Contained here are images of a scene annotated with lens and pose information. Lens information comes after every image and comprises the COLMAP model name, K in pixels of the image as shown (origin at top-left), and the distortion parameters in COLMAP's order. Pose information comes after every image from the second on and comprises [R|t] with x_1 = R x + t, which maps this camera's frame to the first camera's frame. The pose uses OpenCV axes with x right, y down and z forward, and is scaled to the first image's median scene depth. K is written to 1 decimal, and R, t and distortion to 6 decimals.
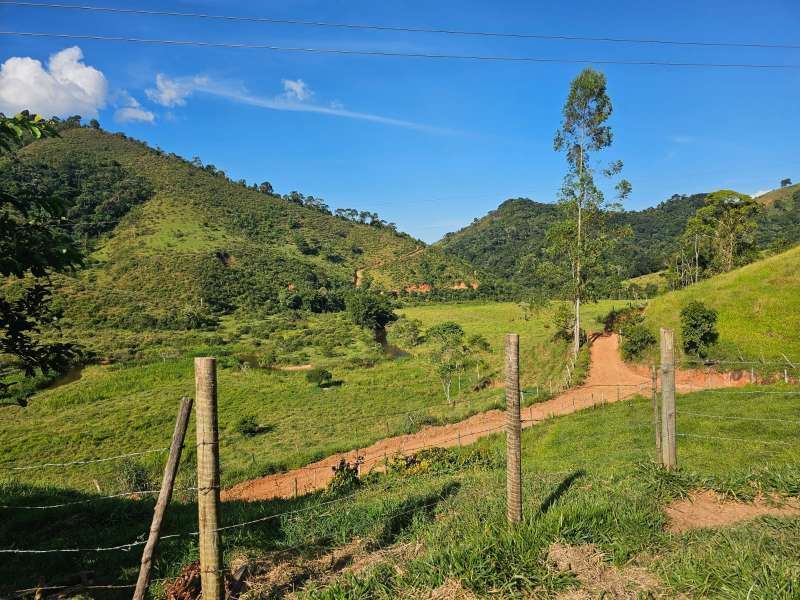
lens RADIAL K [[533.3, 0, 409.0], [0, 533.3, 311.7], [0, 0, 1]] dist [0.073993, -0.072084]
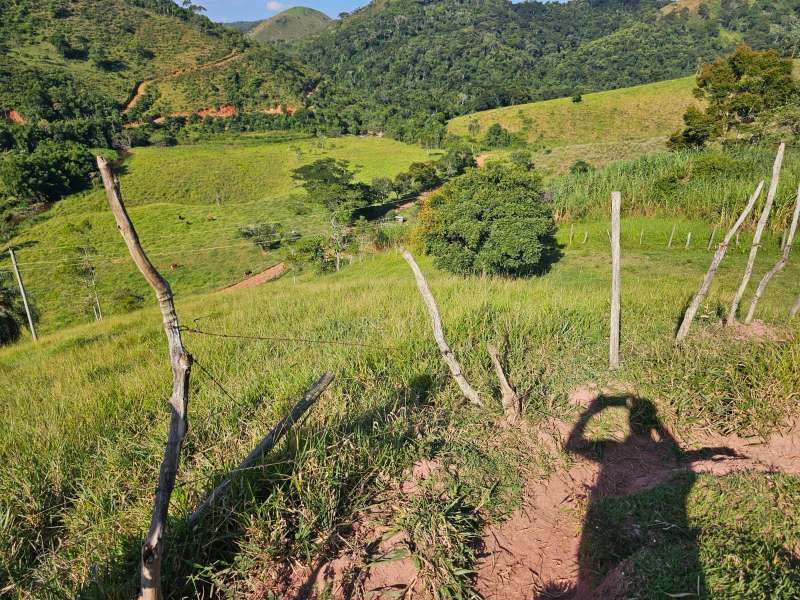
lens RADIAL K [[537.5, 0, 400.4], [0, 537.5, 314.3], [0, 0, 1]] dist [0.037178, -0.034809]
pose [[0.994653, 0.021427, 0.101022, 0.216699], [-0.058007, 0.925259, 0.374876, -0.082309], [-0.085439, -0.378731, 0.921555, 0.065331]]
